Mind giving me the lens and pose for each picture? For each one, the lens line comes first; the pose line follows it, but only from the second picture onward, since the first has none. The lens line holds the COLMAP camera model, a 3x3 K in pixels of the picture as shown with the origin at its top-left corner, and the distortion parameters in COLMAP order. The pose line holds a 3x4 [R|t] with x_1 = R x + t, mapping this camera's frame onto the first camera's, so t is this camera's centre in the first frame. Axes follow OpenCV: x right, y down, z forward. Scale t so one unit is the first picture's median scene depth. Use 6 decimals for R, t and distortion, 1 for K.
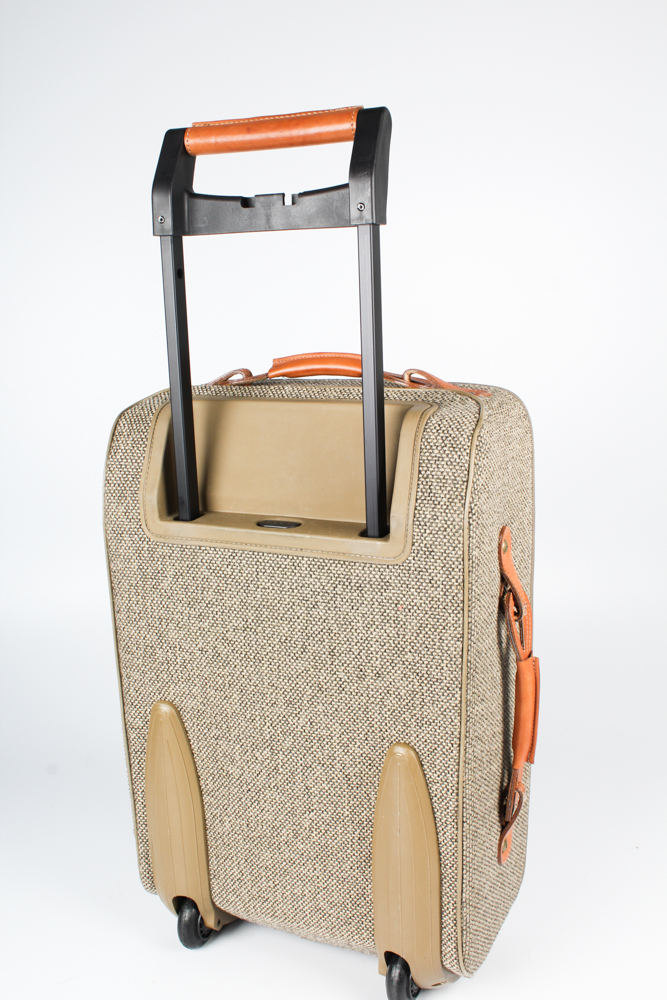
lens RADIAL K [[944.5, 0, 333.5], [0, 944.5, 500.0], [0, 0, 1]] dist [-0.049589, 0.016838]
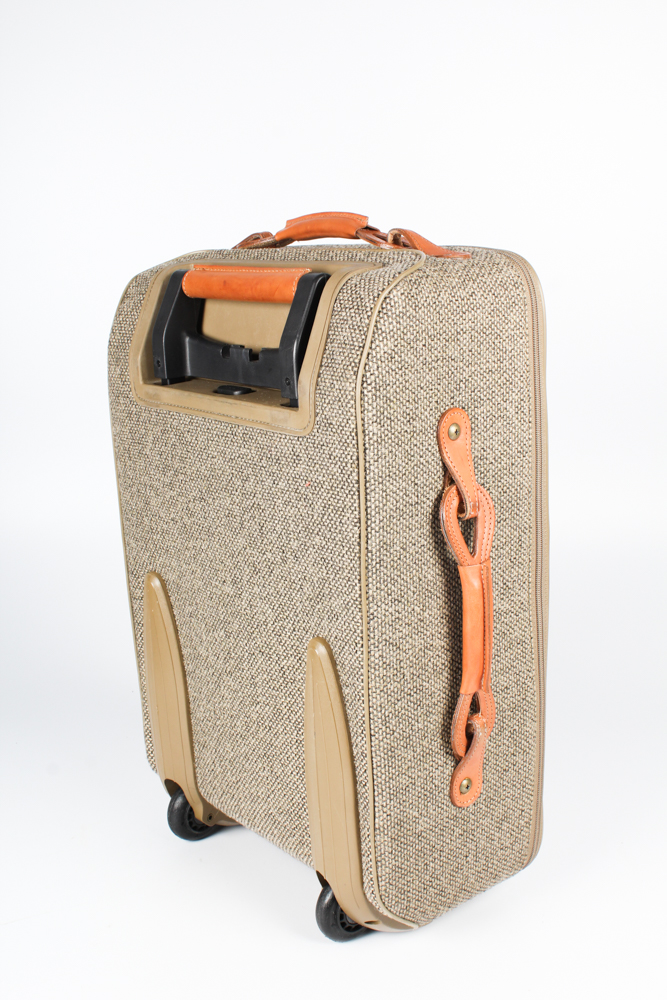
lens RADIAL K [[1219.4, 0, 333.5], [0, 1219.4, 500.0], [0, 0, 1]] dist [-0.024385, -0.027490]
pose [[0.882428, 0.096057, -0.460537, 0.643509], [-0.078339, 0.995268, 0.057486, 0.058845], [0.463879, -0.014649, 0.885777, -0.041961]]
